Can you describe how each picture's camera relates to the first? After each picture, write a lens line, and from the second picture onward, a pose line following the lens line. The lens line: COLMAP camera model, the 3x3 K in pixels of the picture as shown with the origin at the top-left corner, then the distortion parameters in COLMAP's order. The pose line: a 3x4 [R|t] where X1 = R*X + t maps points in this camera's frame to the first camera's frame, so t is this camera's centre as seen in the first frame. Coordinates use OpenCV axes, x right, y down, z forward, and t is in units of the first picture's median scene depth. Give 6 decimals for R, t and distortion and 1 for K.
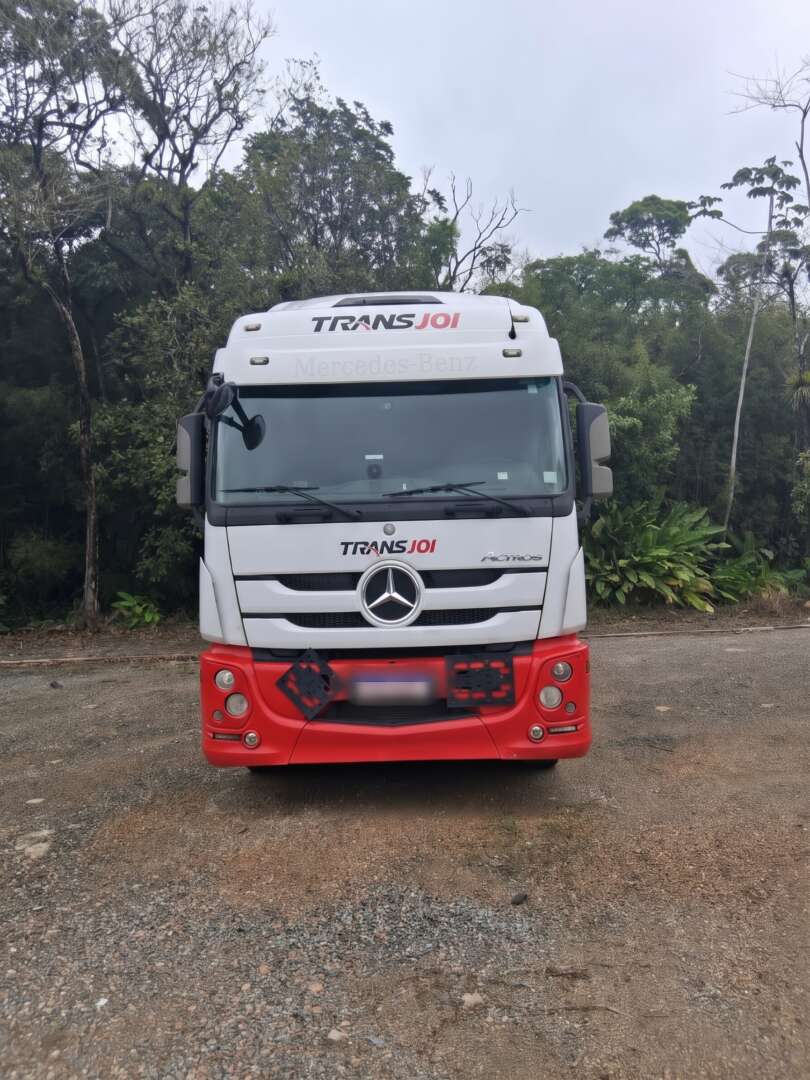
lens RADIAL K [[838.3, 0, 408.9], [0, 838.3, 536.4], [0, 0, 1]] dist [0.035298, -0.034688]
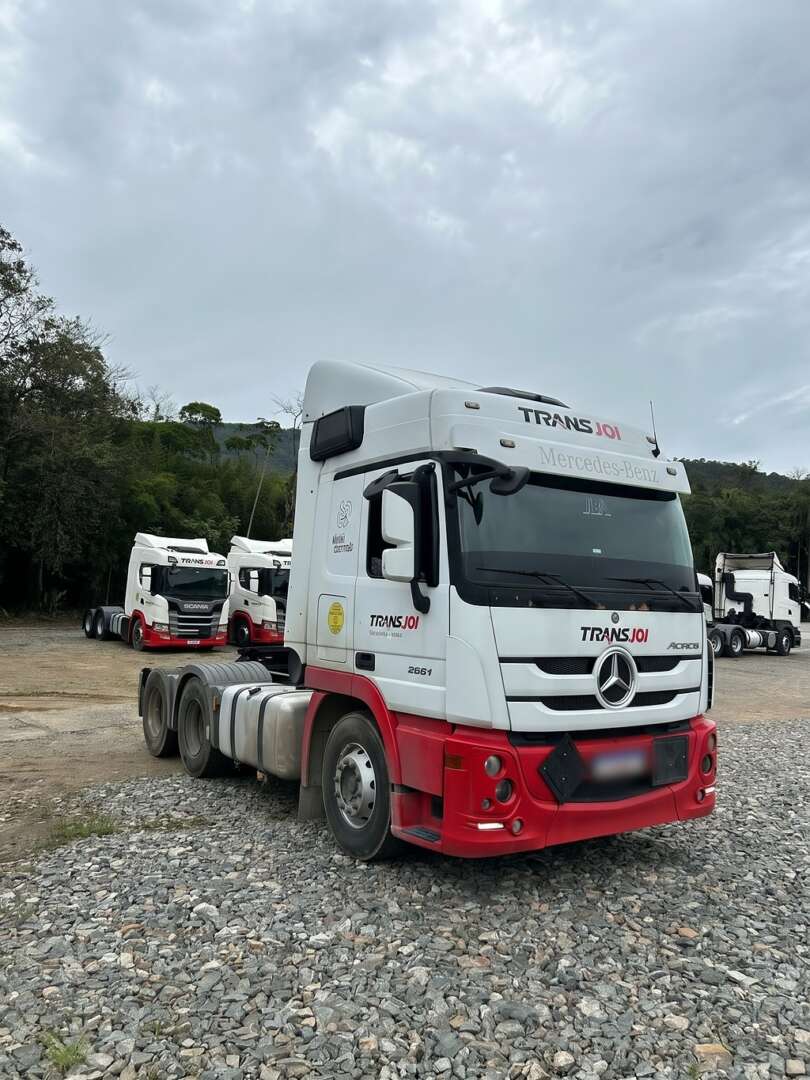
lens RADIAL K [[838.3, 0, 408.8], [0, 838.3, 541.6], [0, 0, 1]] dist [0.035298, -0.034688]
pose [[0.818349, 0.092340, 0.567255, -0.871919], [-0.061089, 0.995392, -0.073905, -0.010008], [-0.571466, 0.025827, 0.820219, 0.250131]]
